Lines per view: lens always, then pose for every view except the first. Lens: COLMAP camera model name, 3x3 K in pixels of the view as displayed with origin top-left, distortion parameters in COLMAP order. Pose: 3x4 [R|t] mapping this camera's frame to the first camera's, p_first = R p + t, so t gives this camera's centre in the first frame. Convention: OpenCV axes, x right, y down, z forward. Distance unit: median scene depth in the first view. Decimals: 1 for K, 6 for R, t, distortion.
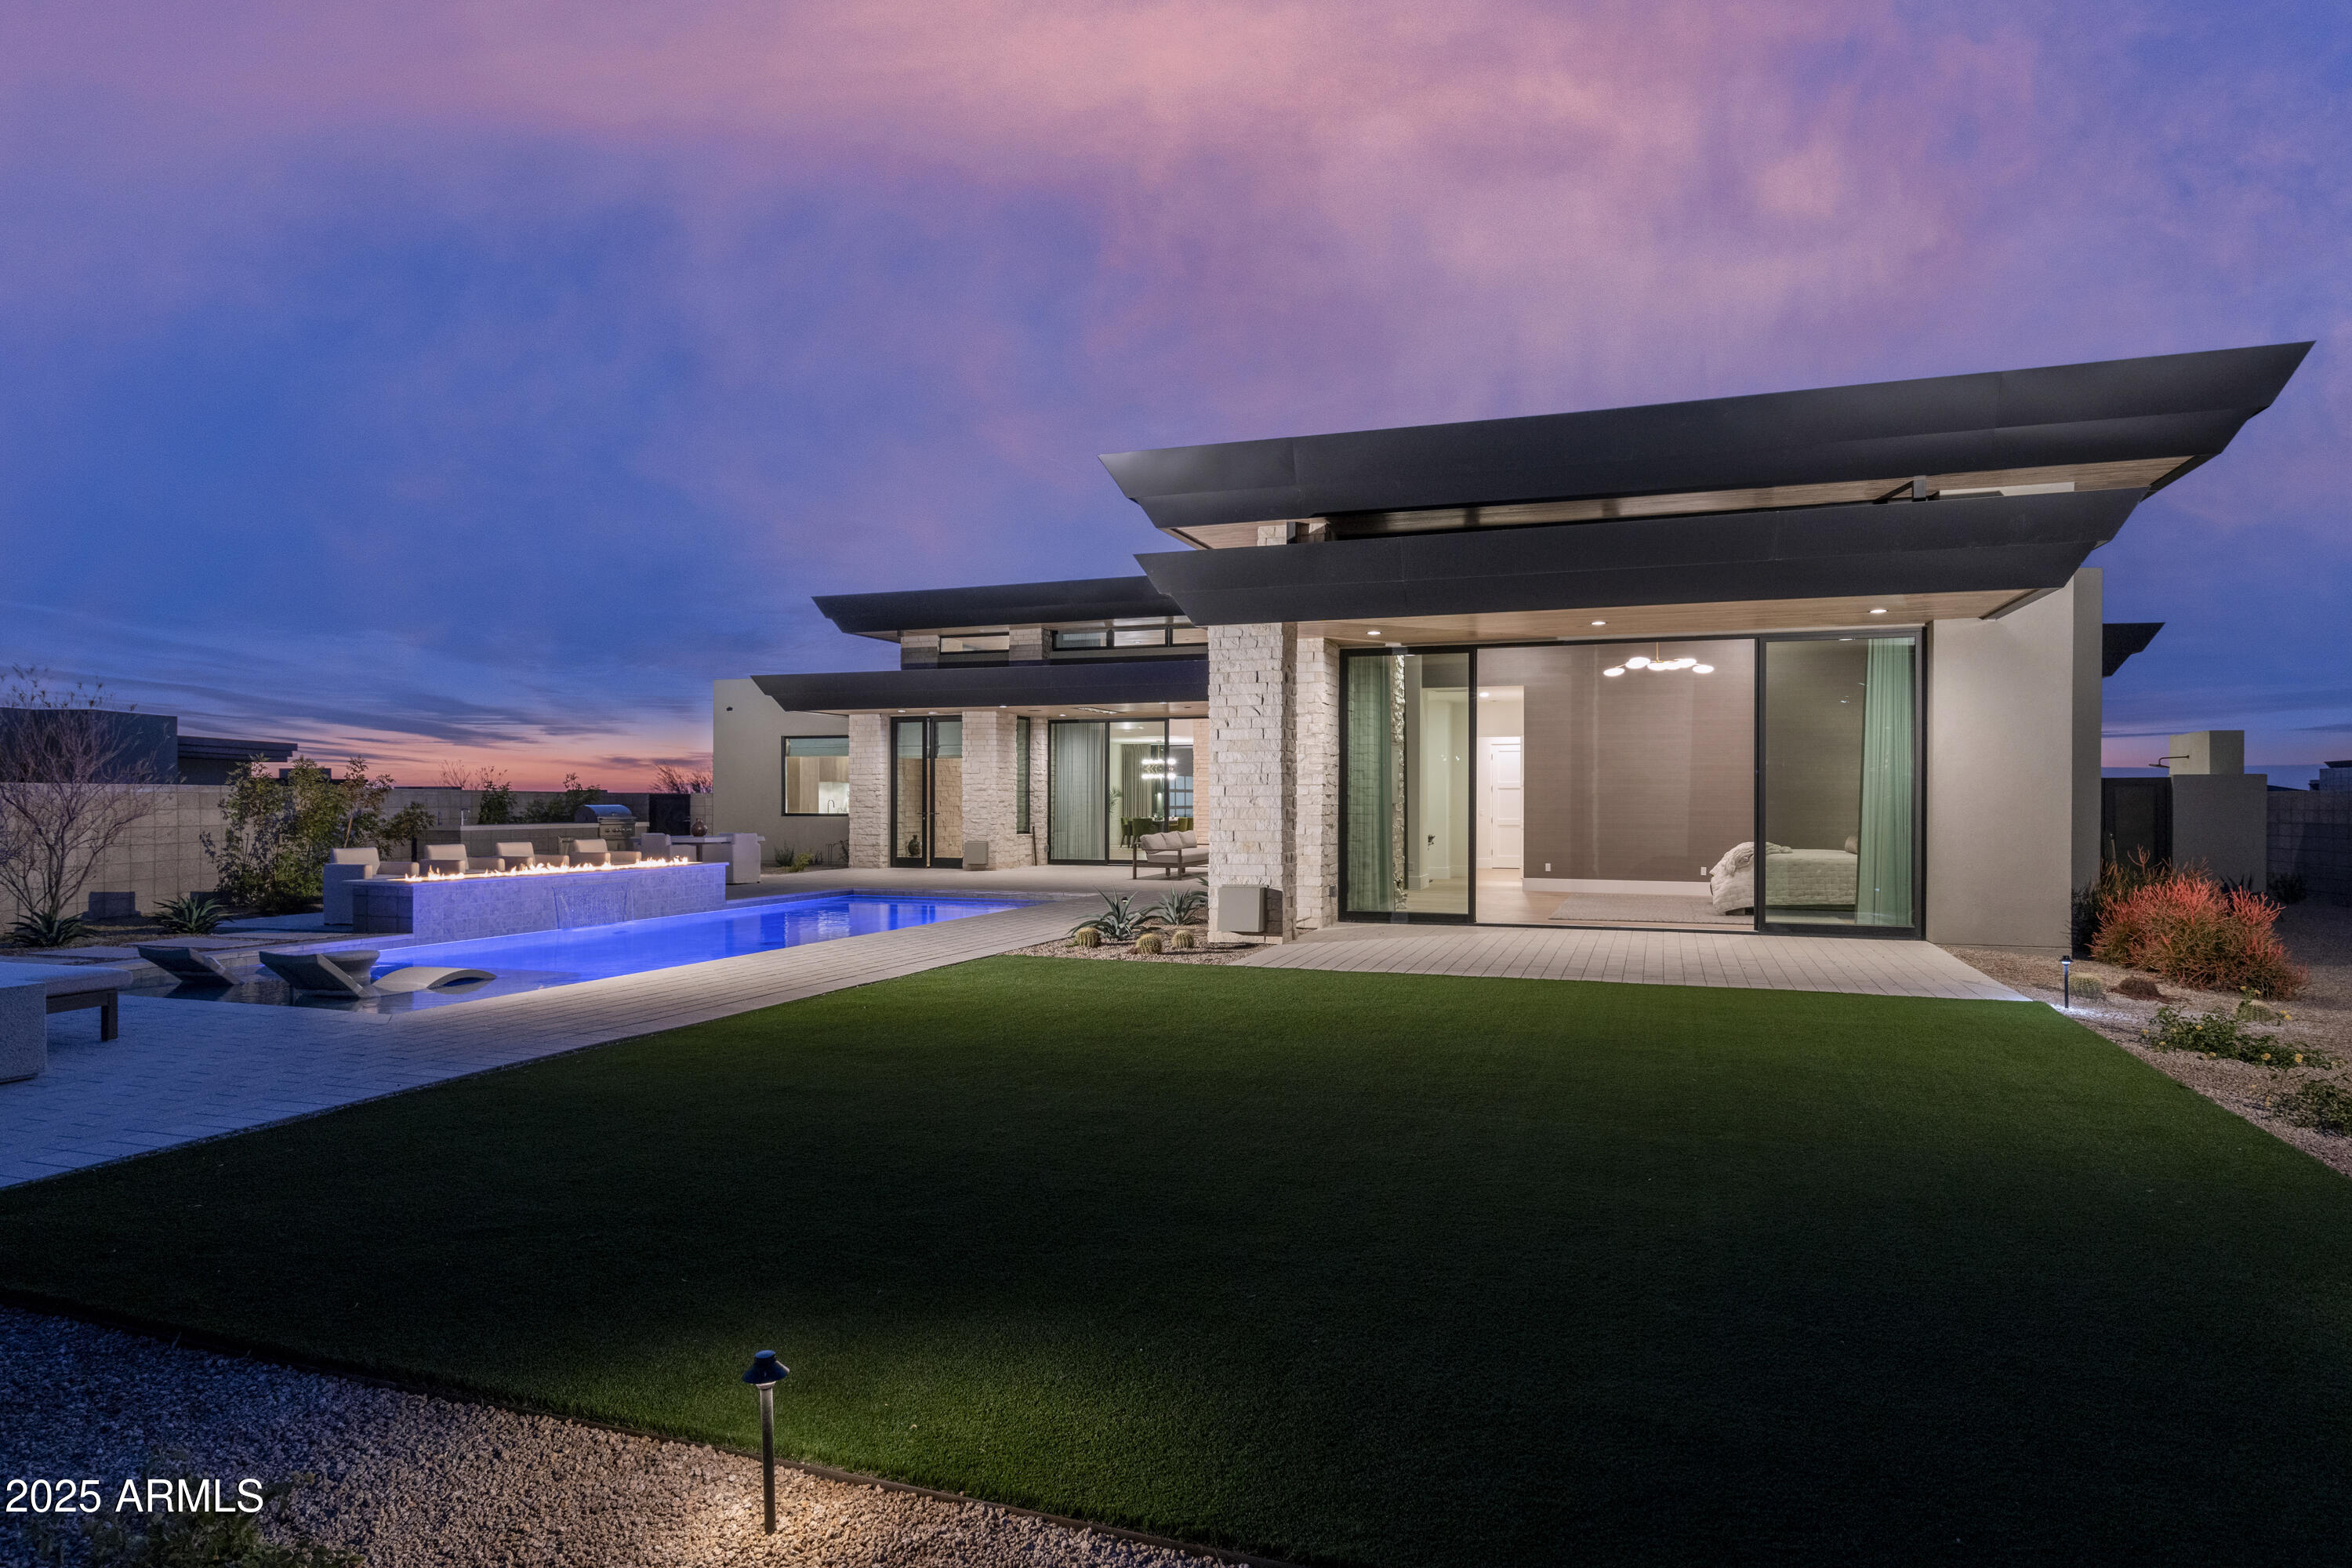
lens RADIAL K [[1258.2, 0, 1155.3], [0, 1258.2, 784.0], [0, 0, 1]] dist [-0.003486, 0.000676]
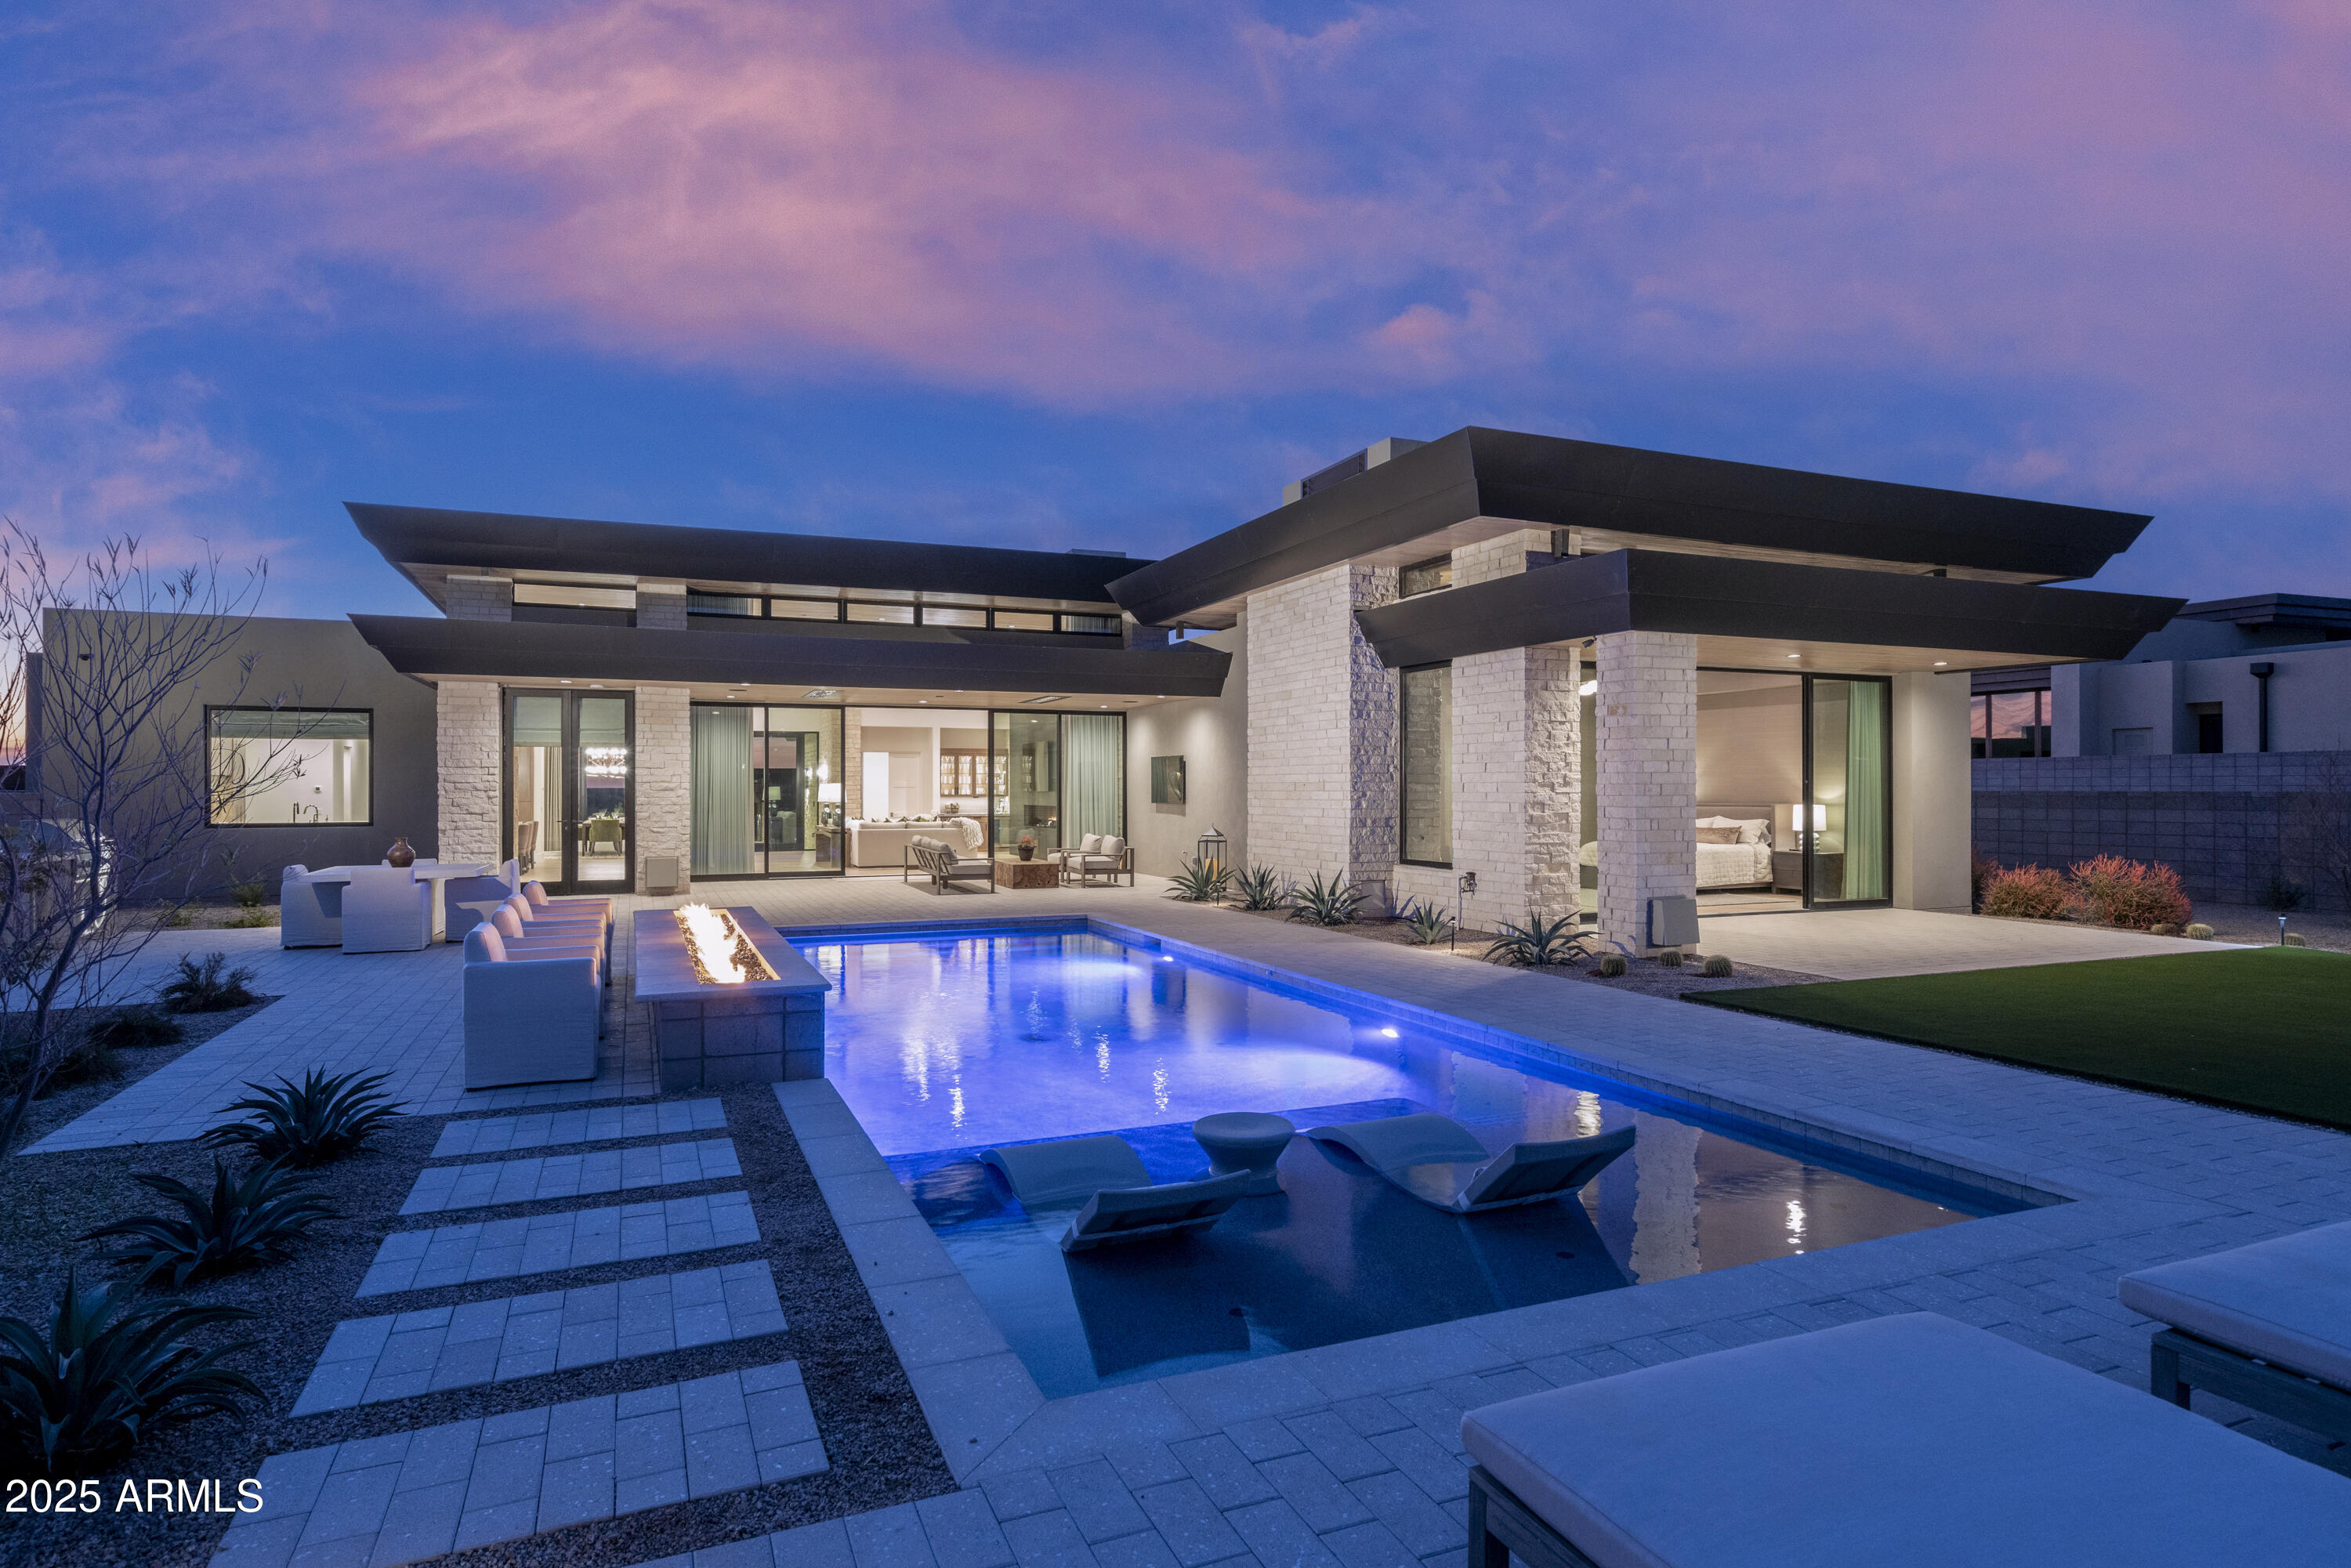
lens RADIAL K [[1278.2, 0, 1168.3], [0, 1278.2, 777.4], [0, 0, 1]] dist [0.043947, 0.000161]
pose [[0.774827, 0.006295, 0.632142, -0.449600], [-0.007188, 0.999974, -0.001148, -0.004647], [-0.632132, -0.003654, 0.774852, 0.209588]]
